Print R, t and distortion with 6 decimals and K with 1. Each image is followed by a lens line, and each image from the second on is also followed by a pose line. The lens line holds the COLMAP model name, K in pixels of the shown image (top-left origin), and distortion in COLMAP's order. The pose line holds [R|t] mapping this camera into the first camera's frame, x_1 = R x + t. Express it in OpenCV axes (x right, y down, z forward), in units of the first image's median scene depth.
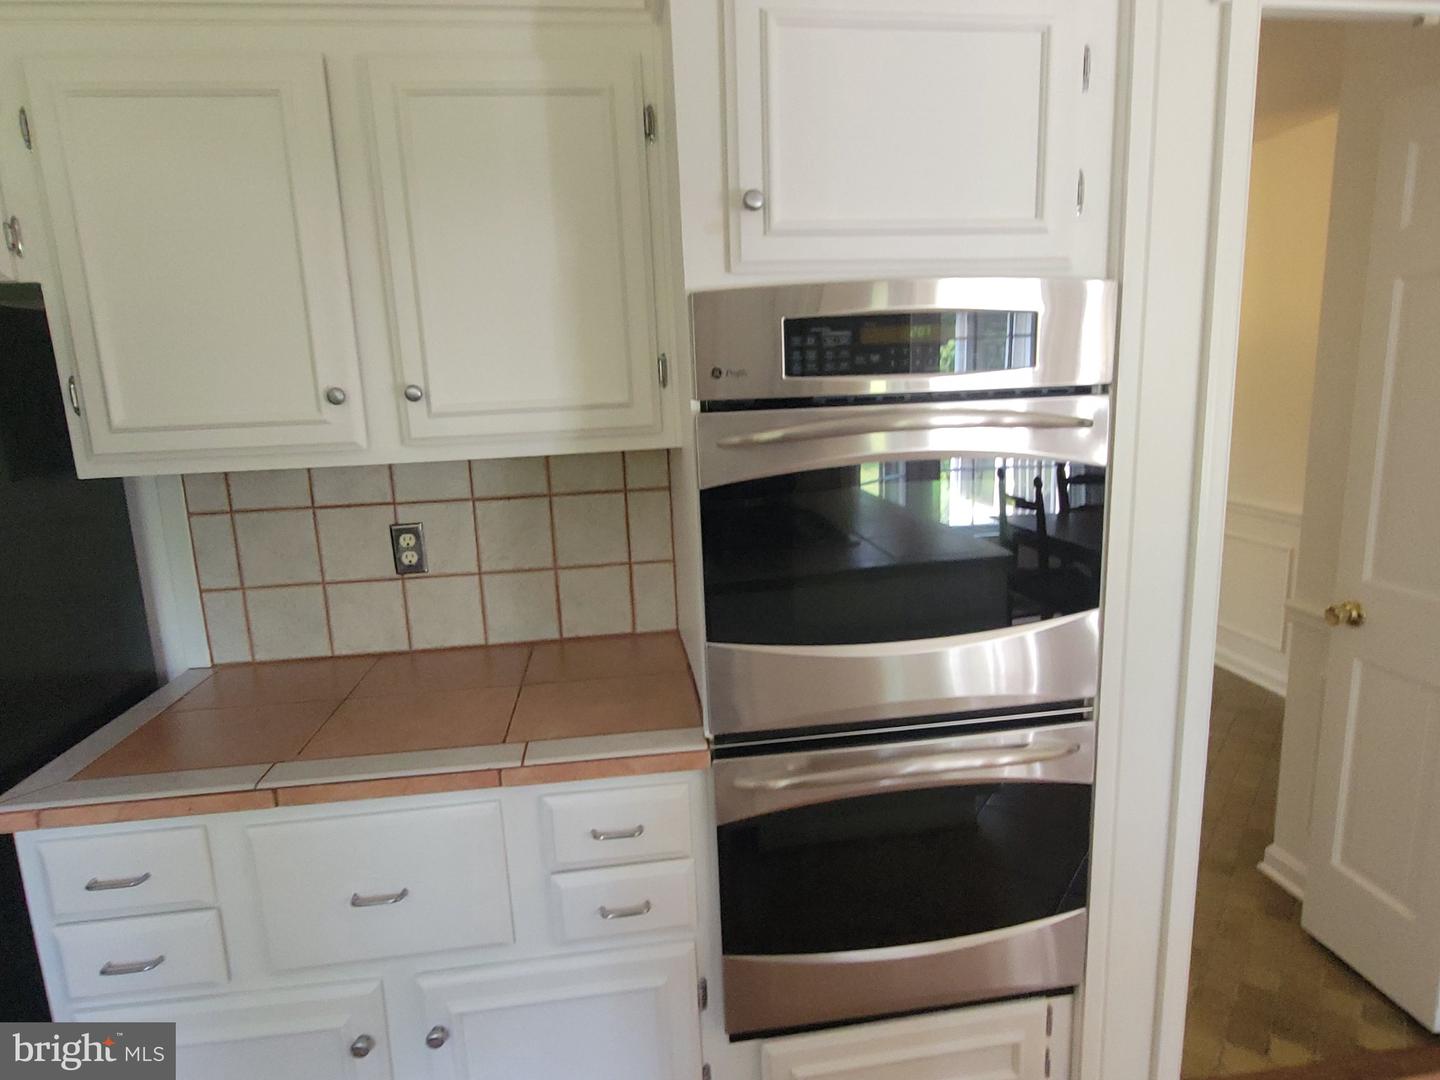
lens RADIAL K [[836.4, 0, 726.8], [0, 836.4, 536.3], [0, 0, 1]] dist [-0.006219, 0.001210]
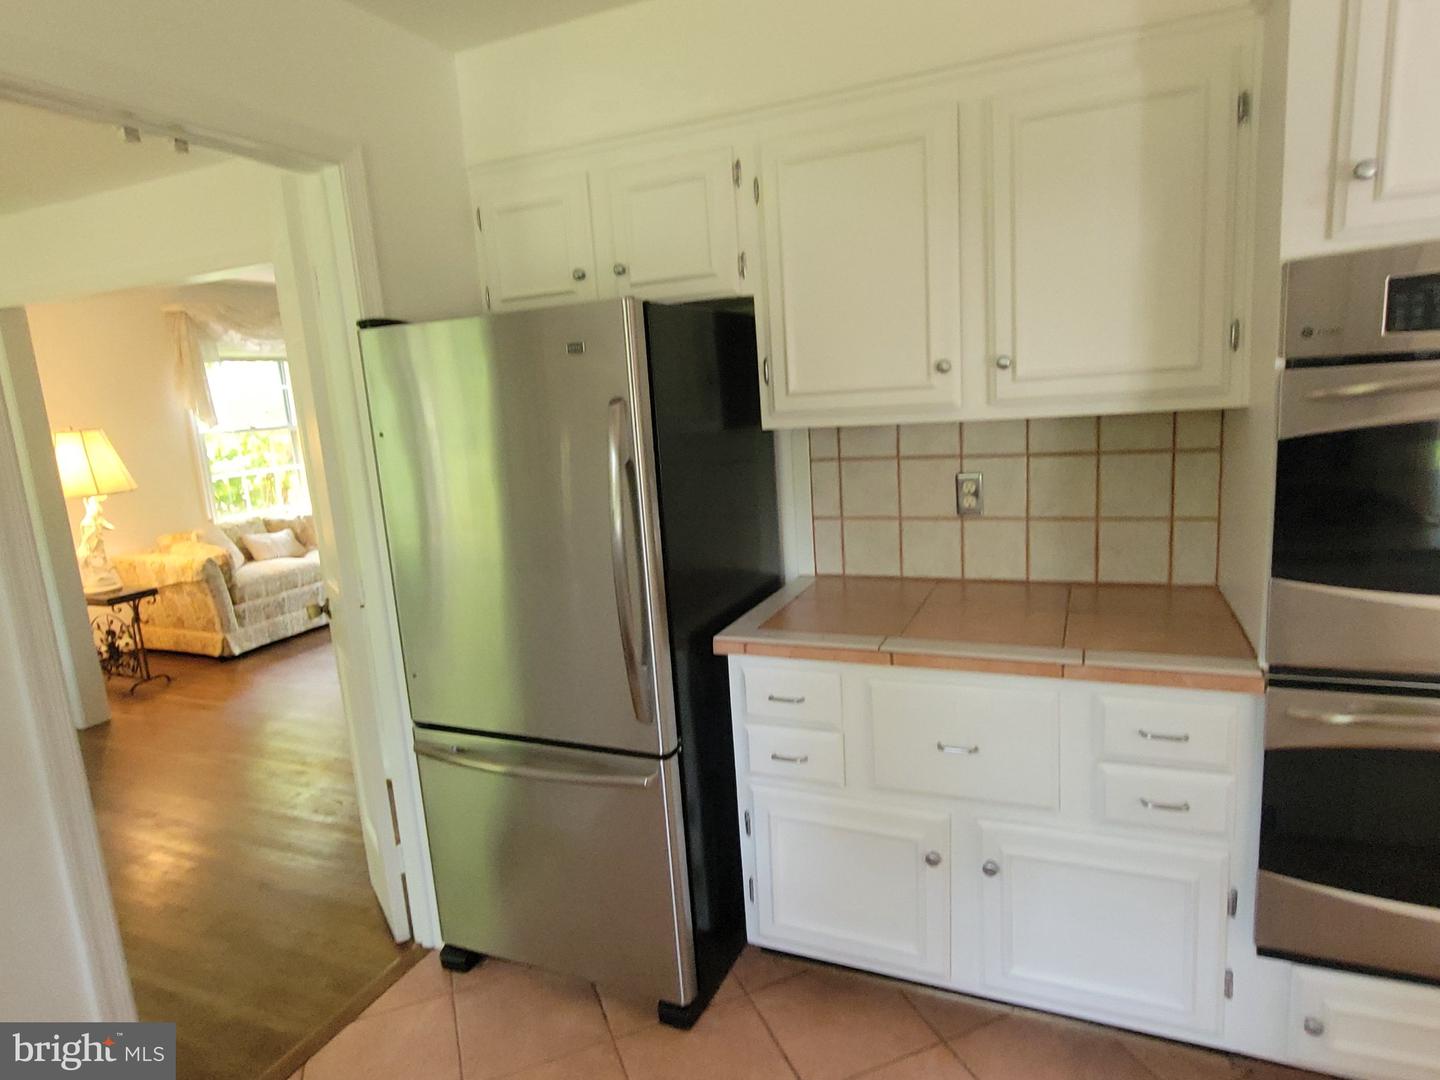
lens RADIAL K [[836.4, 0, 726.8], [0, 836.4, 536.3], [0, 0, 1]] dist [-0.006219, 0.001210]
pose [[0.854681, 0.073782, -0.513883, -0.070905], [-0.063571, 0.997274, 0.037455, 0.069308], [0.515246, 0.000656, 0.857042, -0.291387]]
